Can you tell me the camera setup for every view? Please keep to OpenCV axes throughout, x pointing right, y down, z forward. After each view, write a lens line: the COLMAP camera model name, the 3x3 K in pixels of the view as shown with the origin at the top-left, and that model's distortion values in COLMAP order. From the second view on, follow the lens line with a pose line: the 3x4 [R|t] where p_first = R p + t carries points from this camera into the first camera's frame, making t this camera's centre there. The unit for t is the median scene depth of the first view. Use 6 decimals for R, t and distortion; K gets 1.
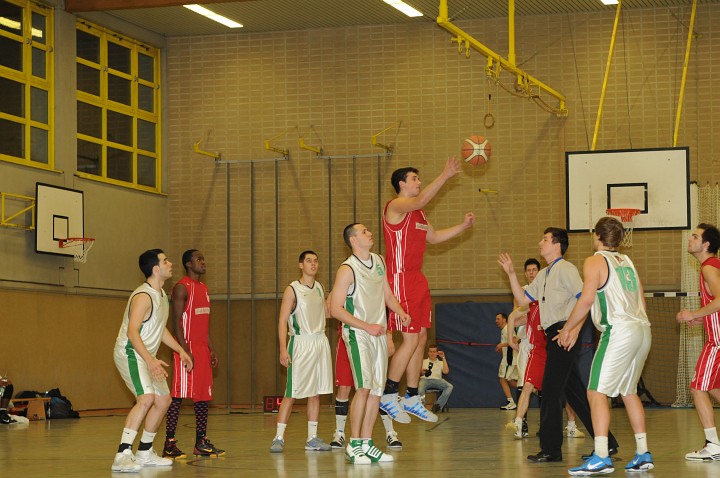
lens RADIAL K [[2060.7, 0, 360.0], [0, 2060.7, 239.0], [0, 0, 1]] dist [0.127348, 0.776269]
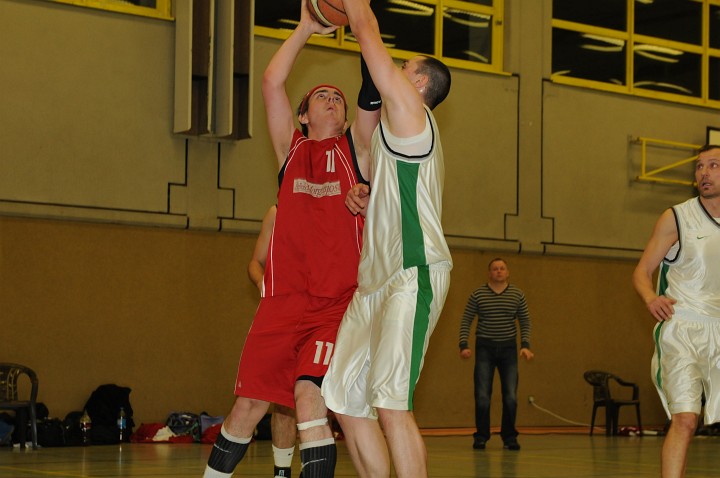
lens RADIAL K [[1685.1, 0, 360.0], [0, 1685.1, 239.0], [0, 0, 1]] dist [0.109079, 0.362709]
pose [[0.804915, -0.021873, -0.592986, 0.120074], [0.013806, 0.999740, -0.018137, 0.025631], [0.593229, 0.006412, 0.805008, 0.440673]]
